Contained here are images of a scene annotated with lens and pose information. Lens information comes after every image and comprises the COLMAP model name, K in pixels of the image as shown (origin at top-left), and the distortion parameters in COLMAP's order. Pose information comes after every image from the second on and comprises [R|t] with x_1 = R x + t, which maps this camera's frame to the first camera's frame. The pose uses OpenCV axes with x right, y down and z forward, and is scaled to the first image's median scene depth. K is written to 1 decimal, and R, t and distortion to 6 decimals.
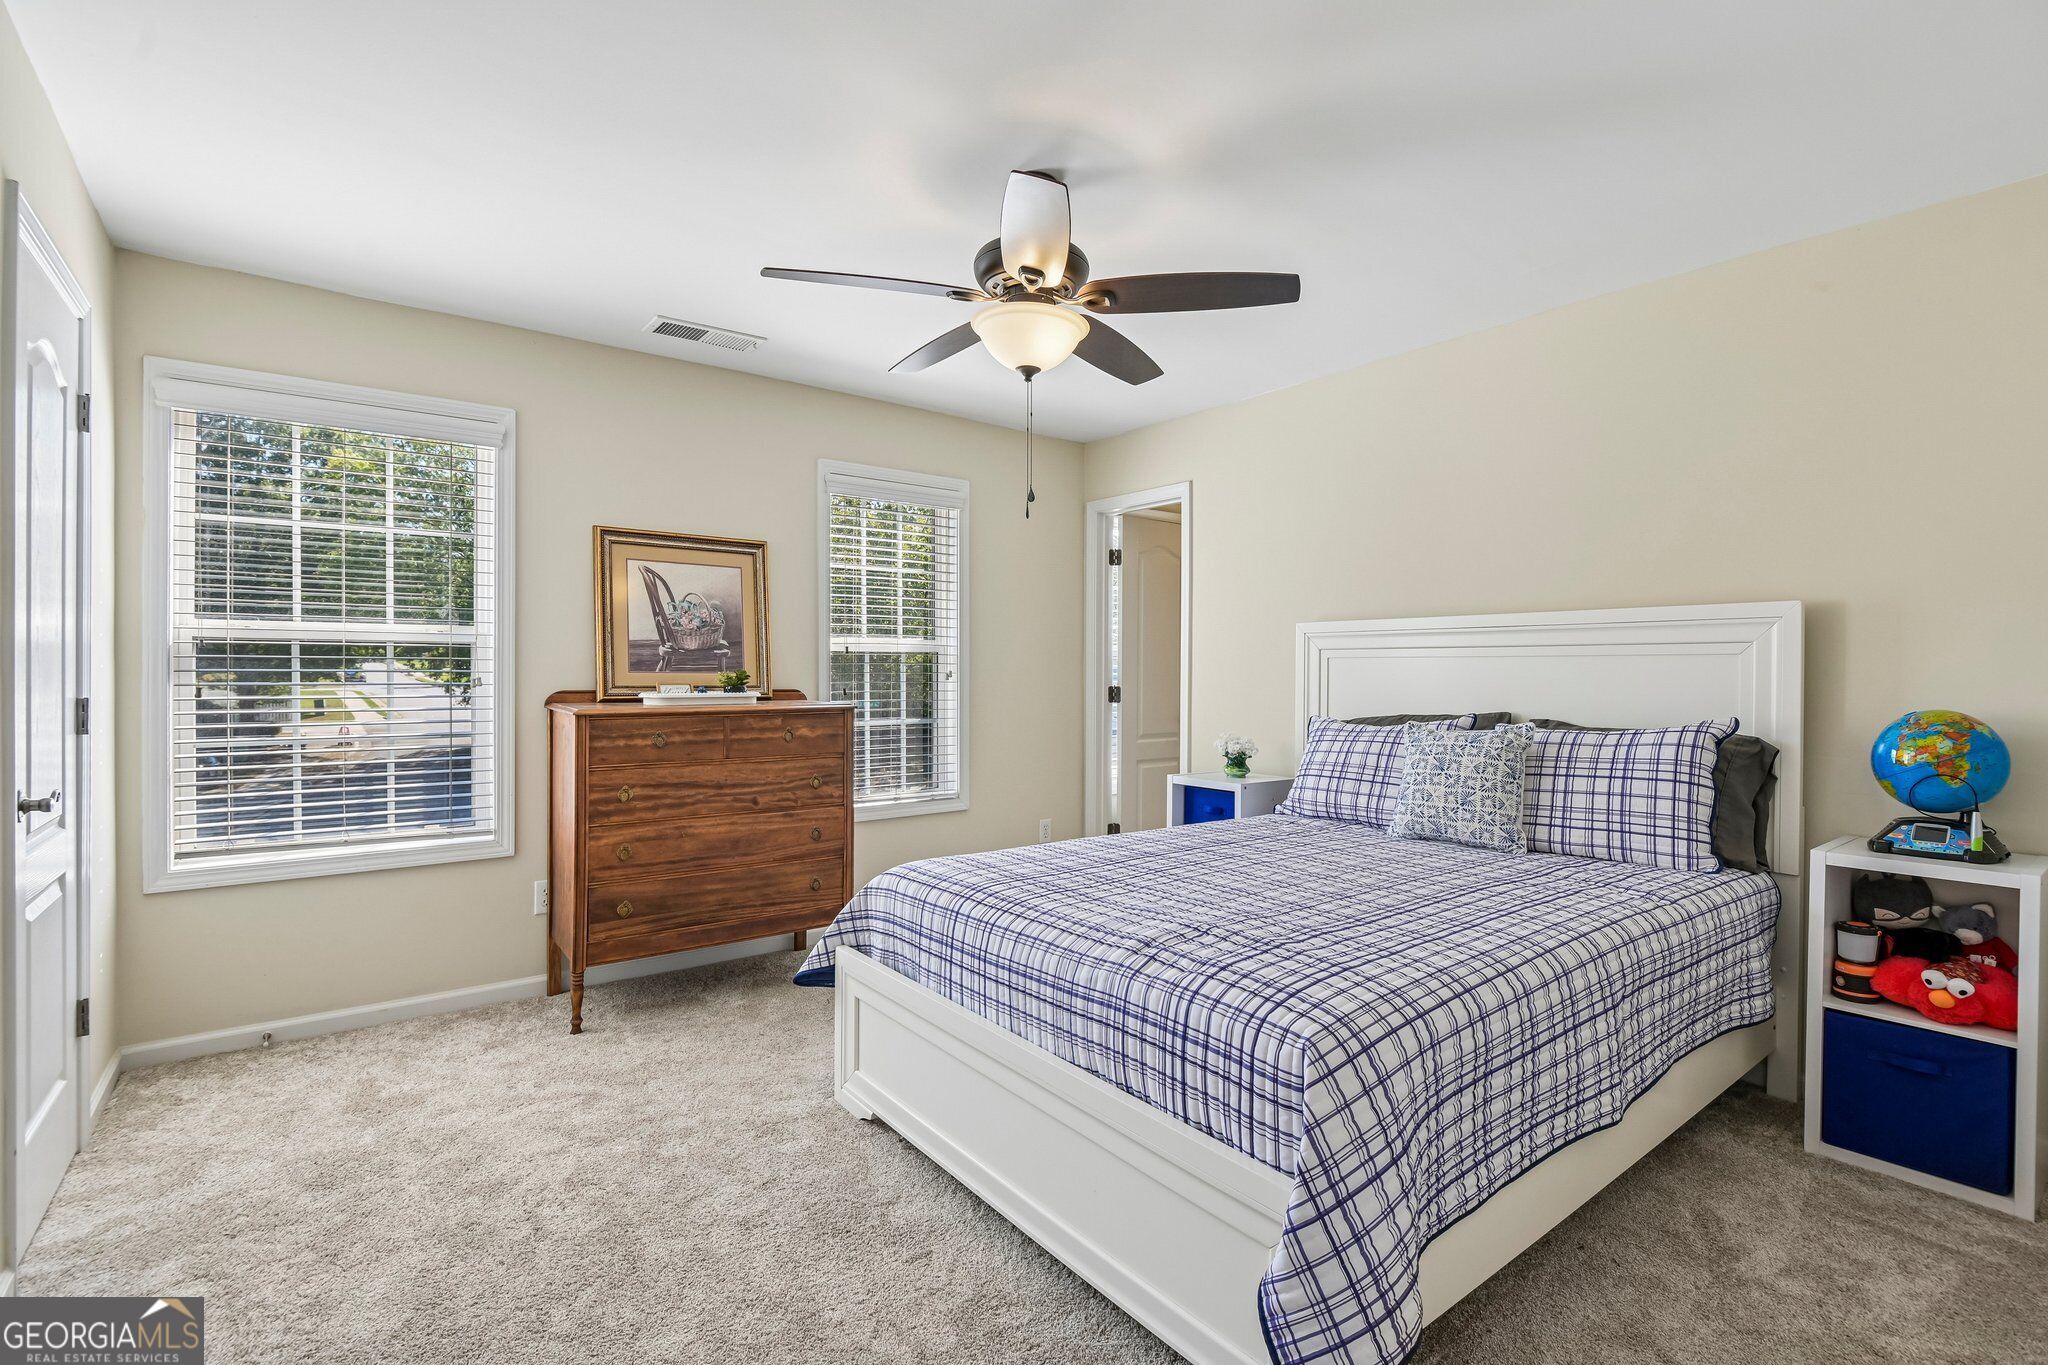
lens RADIAL K [[950.7, 0, 1033.6], [0, 950.7, 677.6], [0, 0, 1]] dist [0.013035, -0.002476]
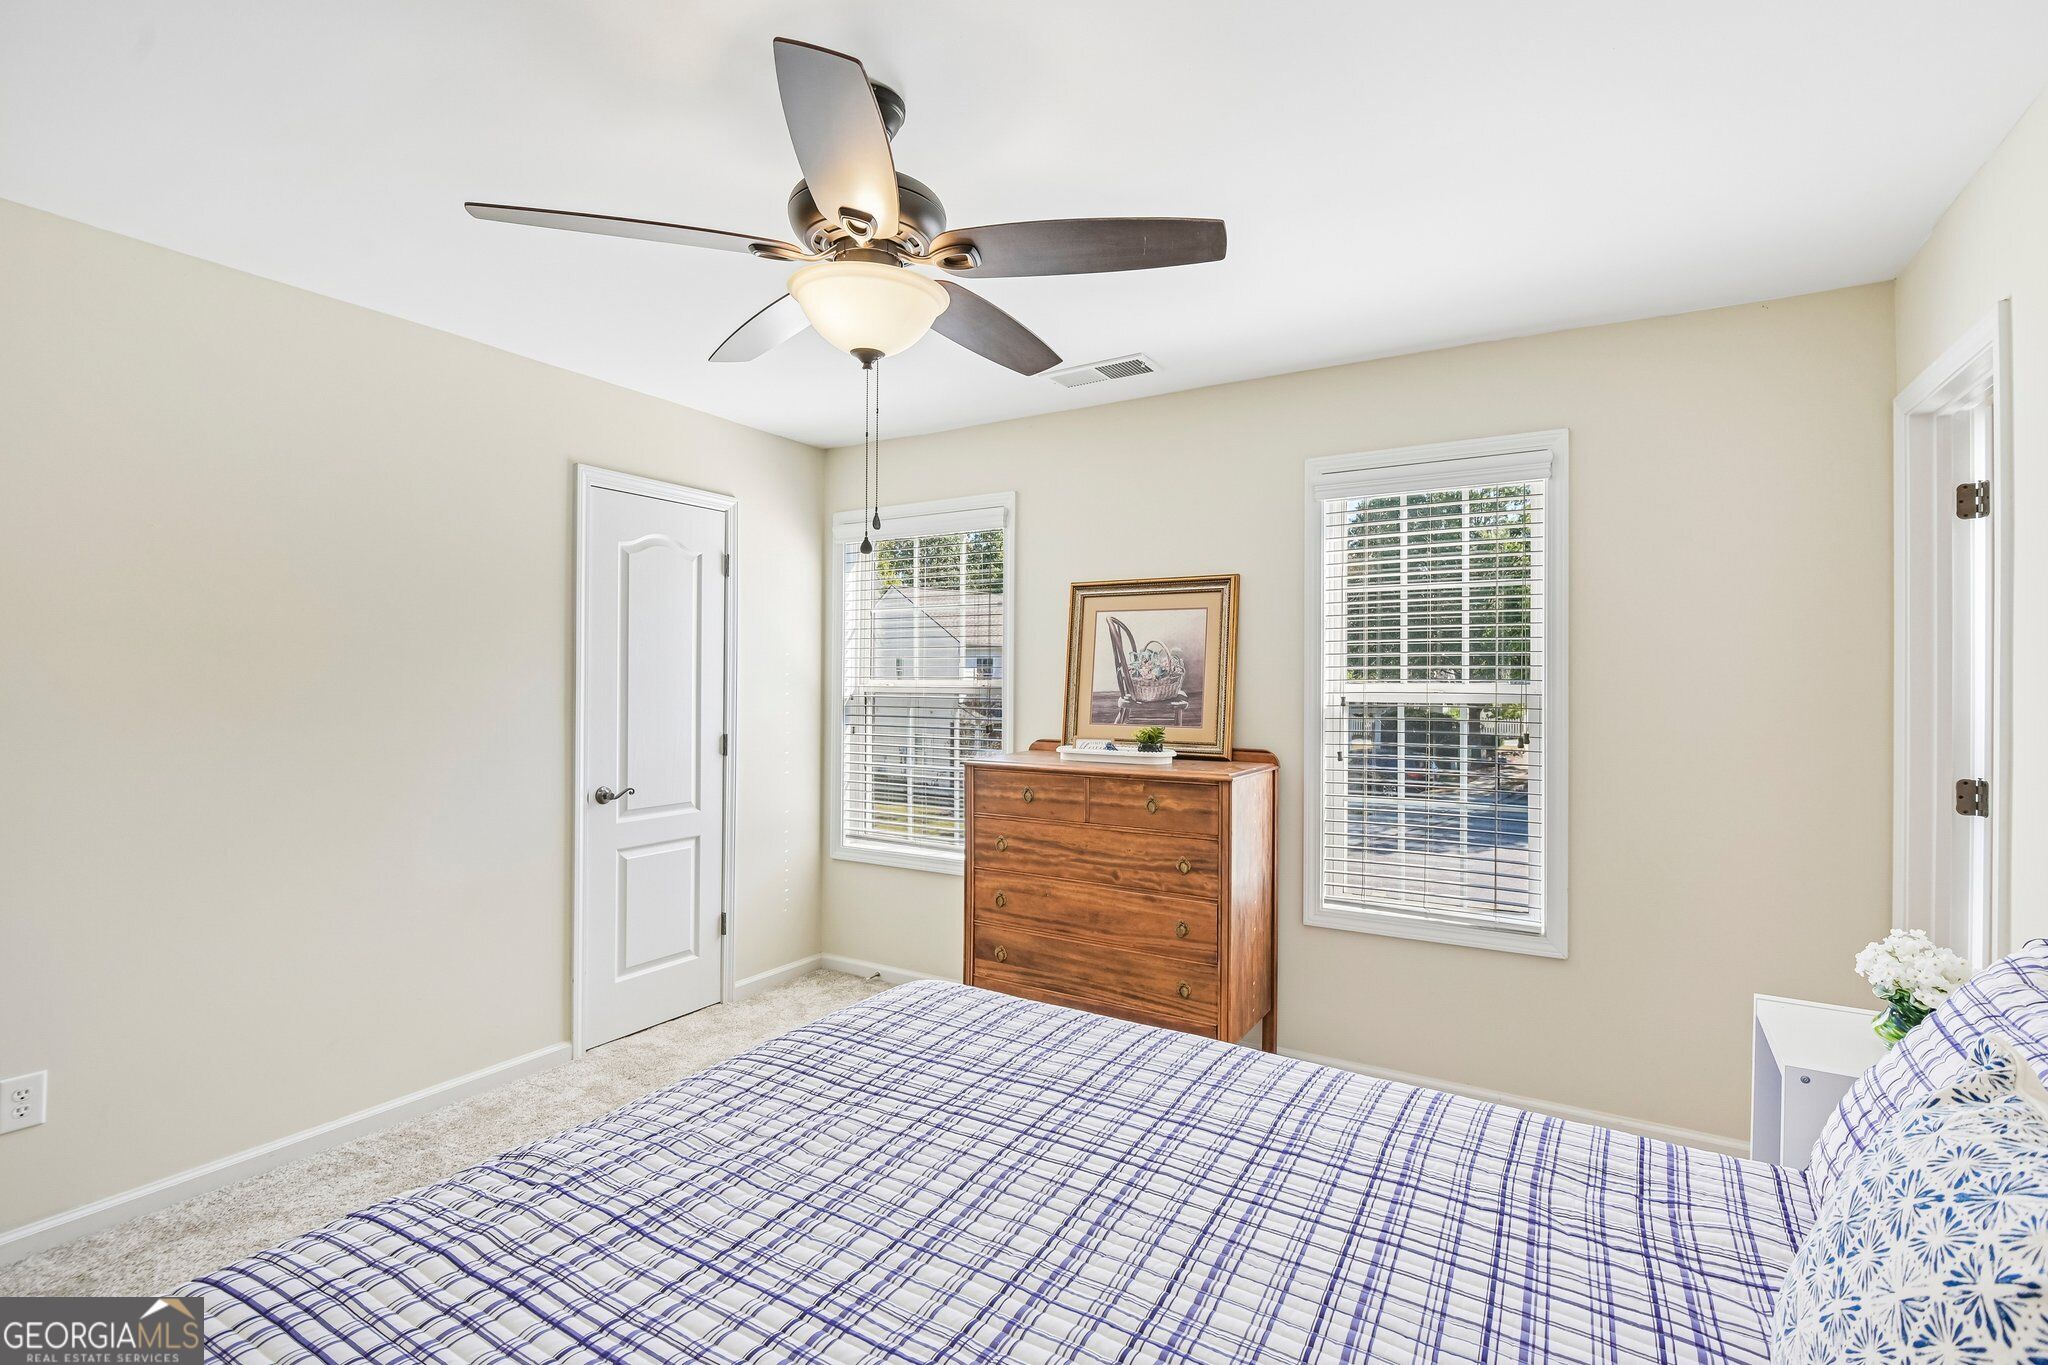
lens RADIAL K [[950.7, 0, 1028.5], [0, 950.7, 681.4], [0, 0, 1]] dist [0.013035, -0.002476]
pose [[0.356156, -0.000262, -0.934427, 0.504618], [-0.012499, 0.999909, -0.005044, -0.045526], [0.934343, 0.013475, 0.356120, 0.591070]]
